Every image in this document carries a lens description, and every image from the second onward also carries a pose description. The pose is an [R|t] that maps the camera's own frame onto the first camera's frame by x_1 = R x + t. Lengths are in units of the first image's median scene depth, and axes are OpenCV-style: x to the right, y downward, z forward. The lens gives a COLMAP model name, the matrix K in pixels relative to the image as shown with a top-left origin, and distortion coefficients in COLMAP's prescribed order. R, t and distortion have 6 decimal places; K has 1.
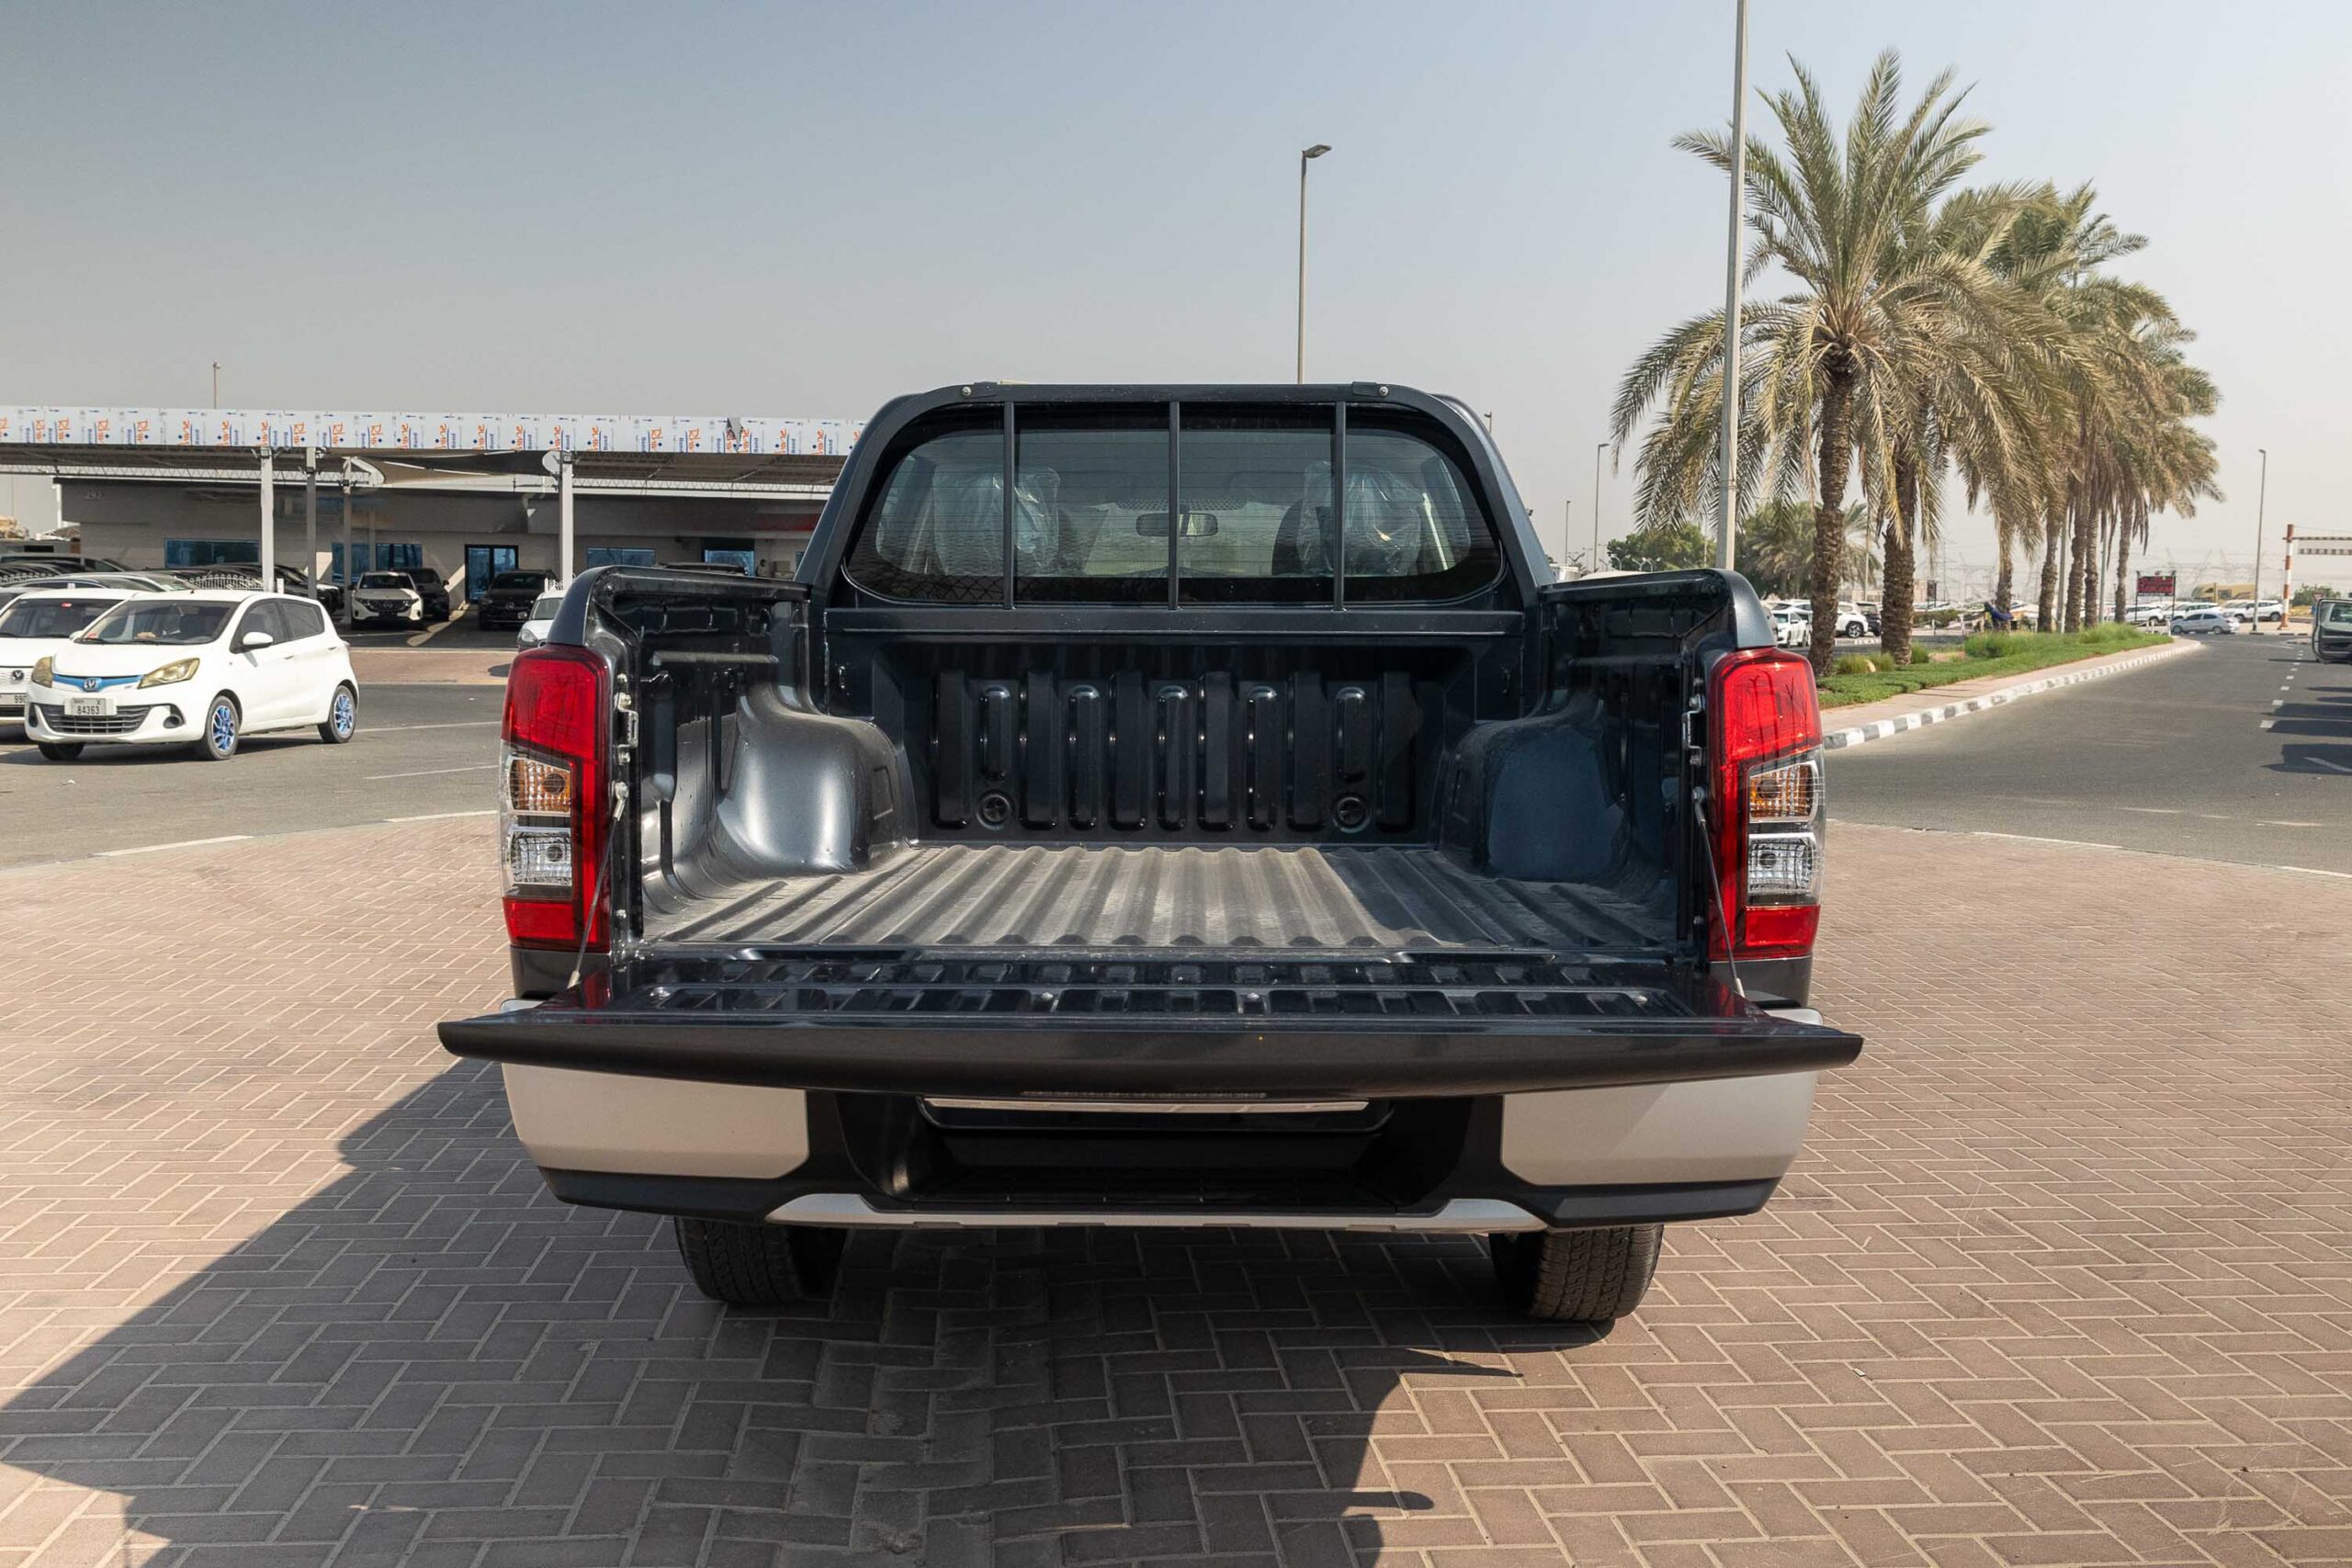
lens RADIAL K [[2097.3, 0, 1146.1], [0, 2097.3, 744.6], [0, 0, 1]] dist [-0.003981, -0.002342]
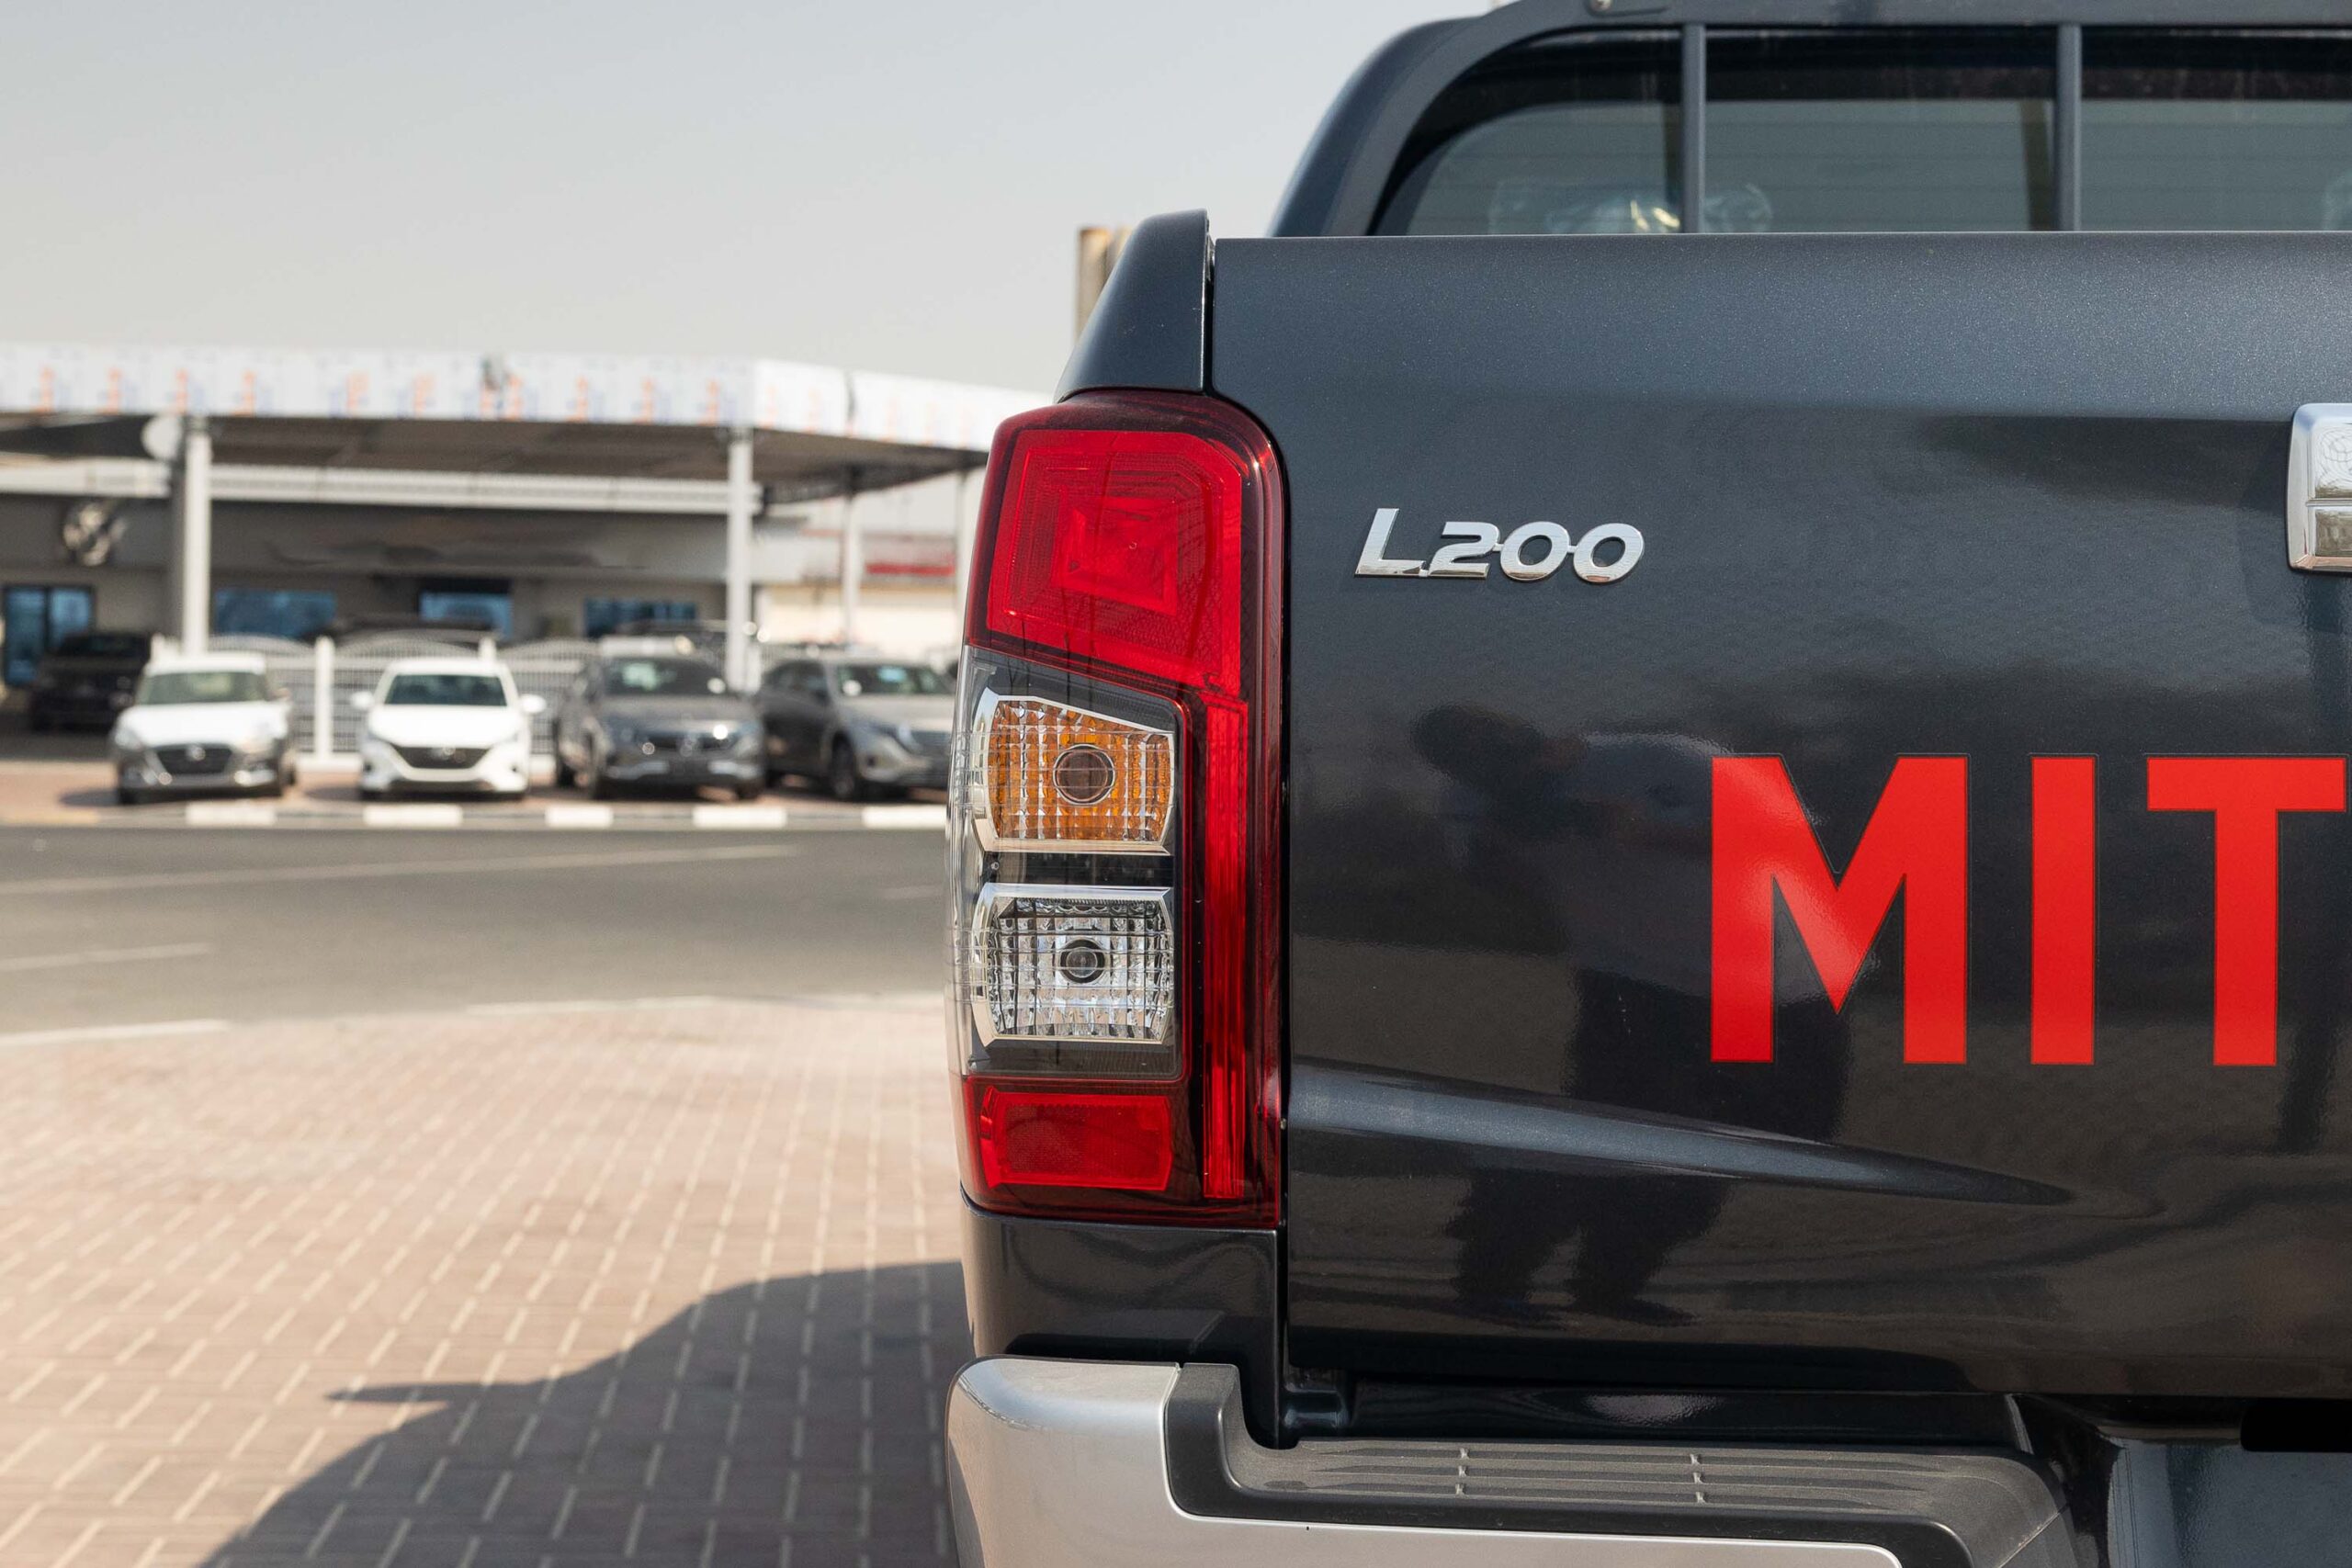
lens RADIAL K [[3667.1, 0, 1176.0], [0, 3667.1, 784.0], [0, 0, 1]] dist [-0.001570, 0.032555]
pose [[0.999986, 0.004983, 0.001633, -0.157976], [-0.004905, 0.998977, -0.044957, 0.029247], [-0.001856, 0.044948, 0.998988, 0.209452]]
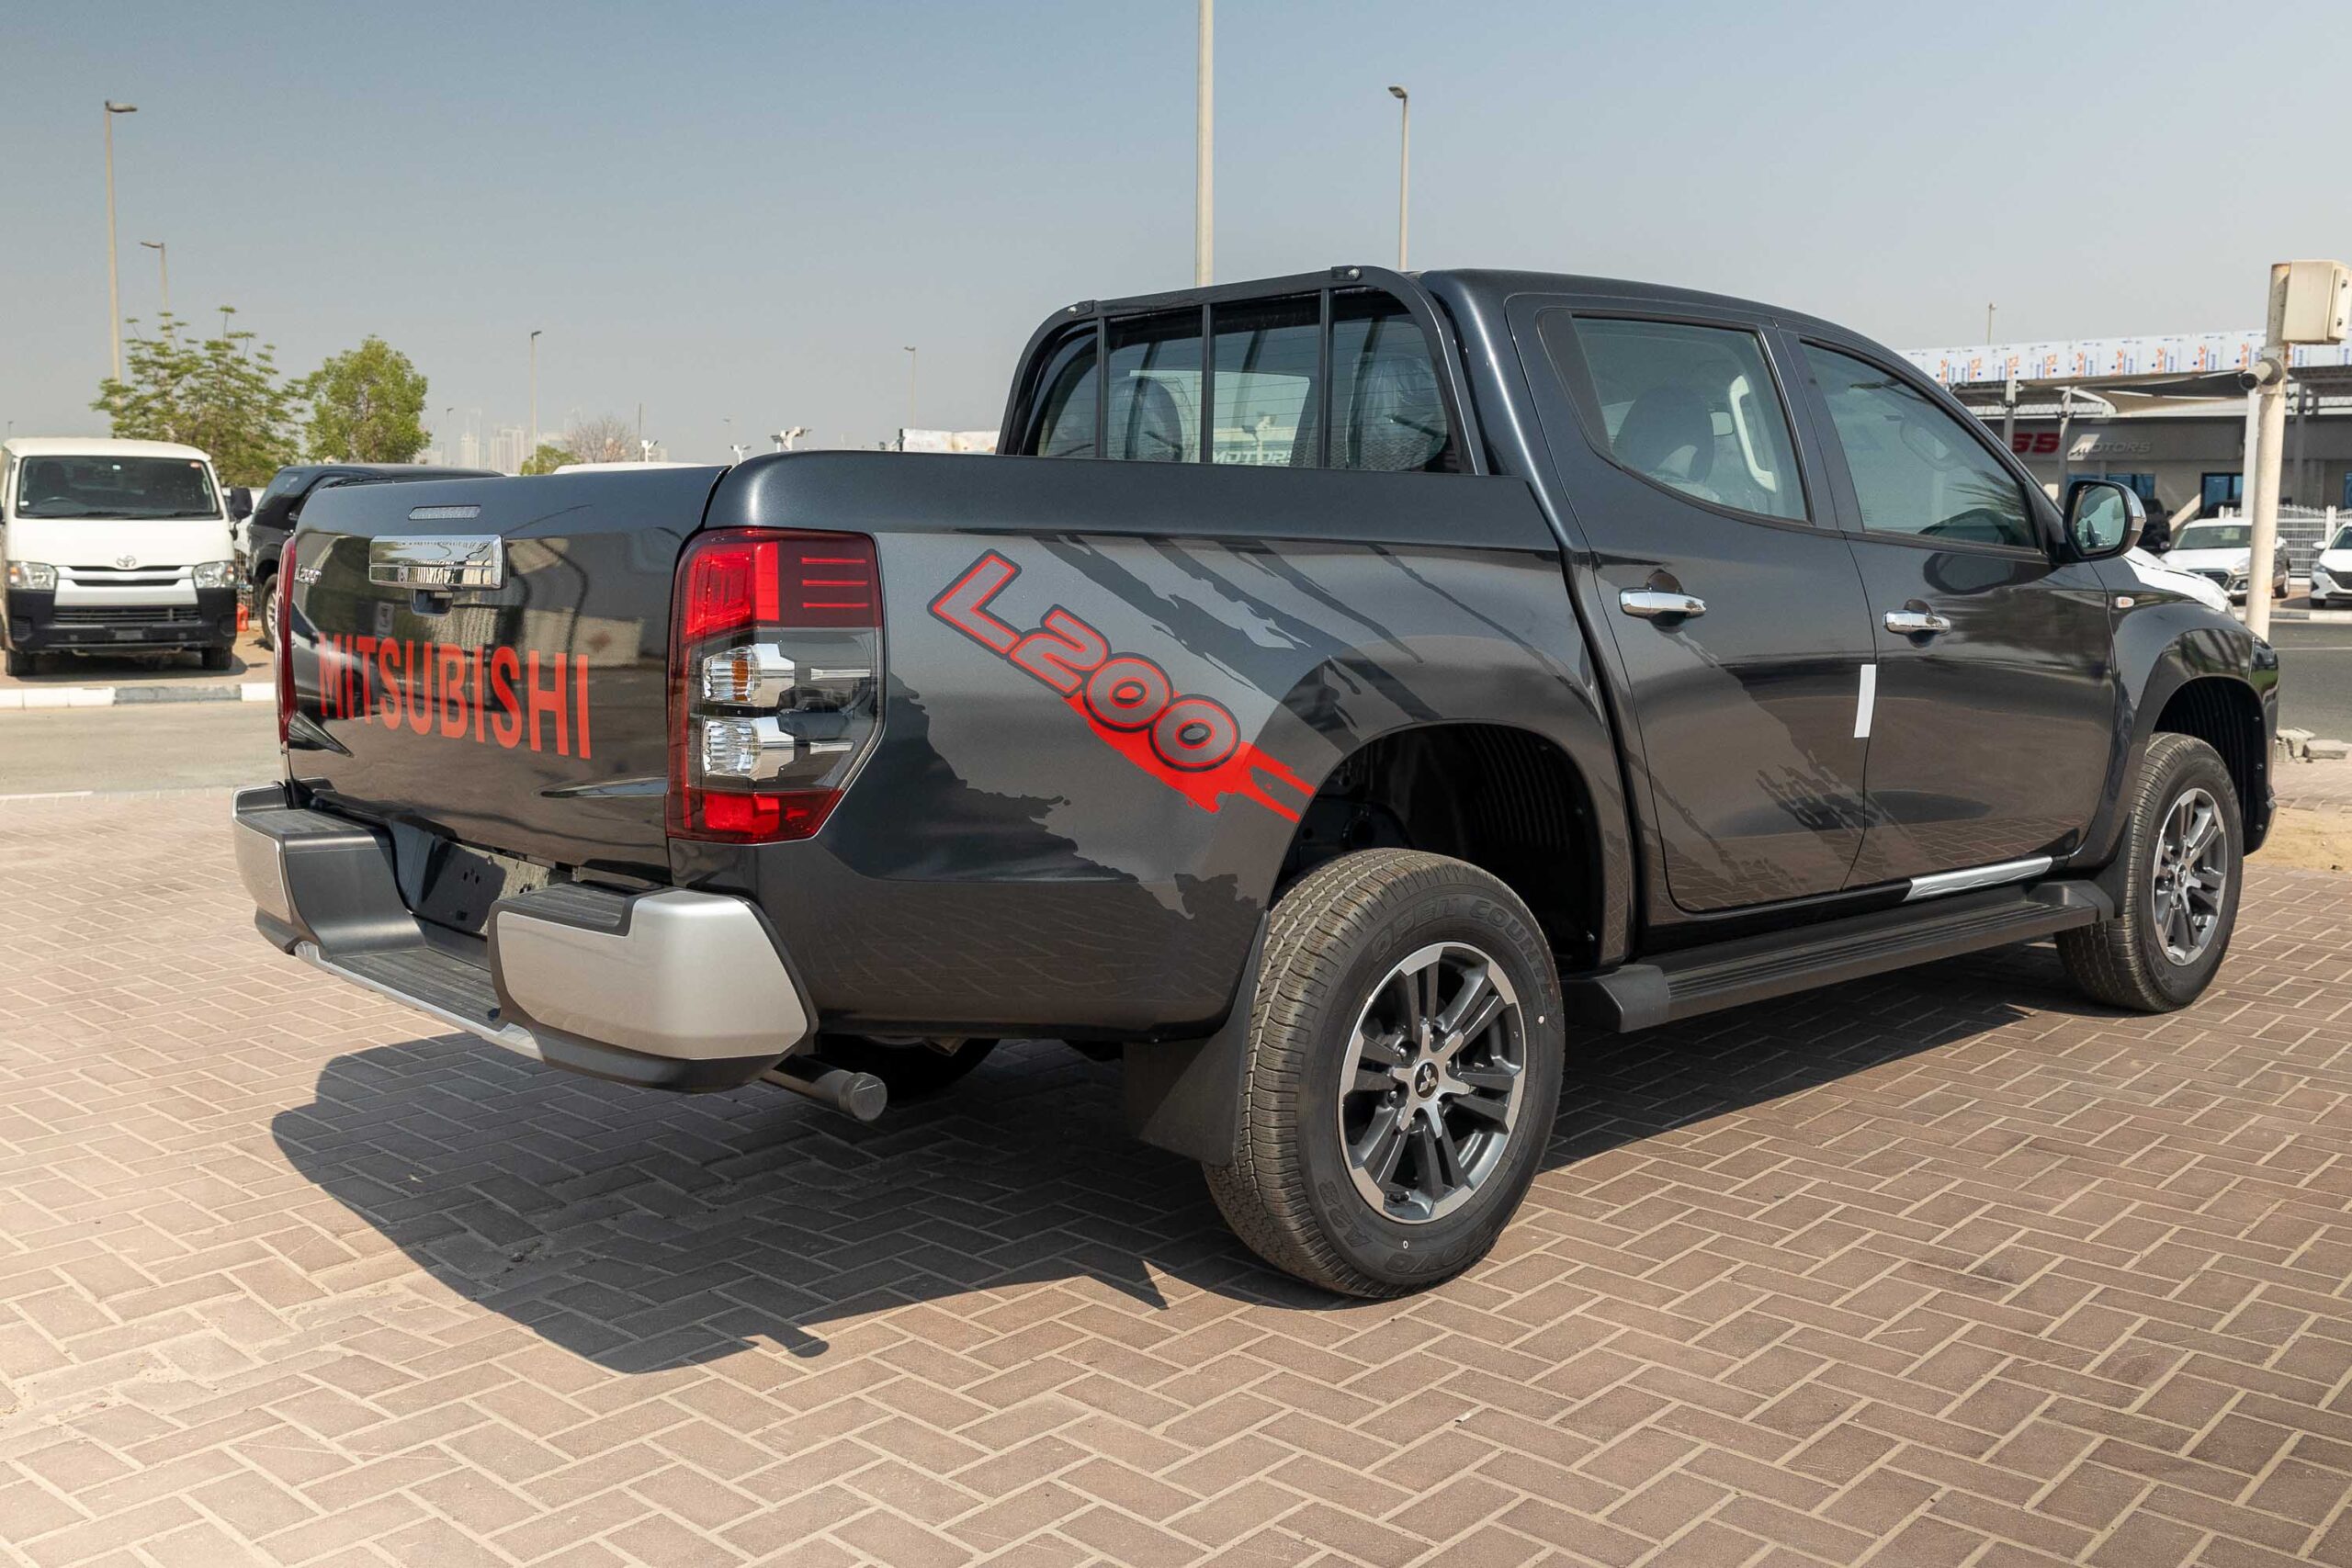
lens RADIAL K [[2063.1, 0, 1177.3], [0, 2063.1, 667.7], [0, 0, 1]] dist [-0.006206, -0.004180]
pose [[0.690377, 0.042056, -0.722226, 0.652652], [-0.044874, 0.998876, 0.015270, -0.002426], [0.722057, 0.021867, 0.691488, 0.273135]]
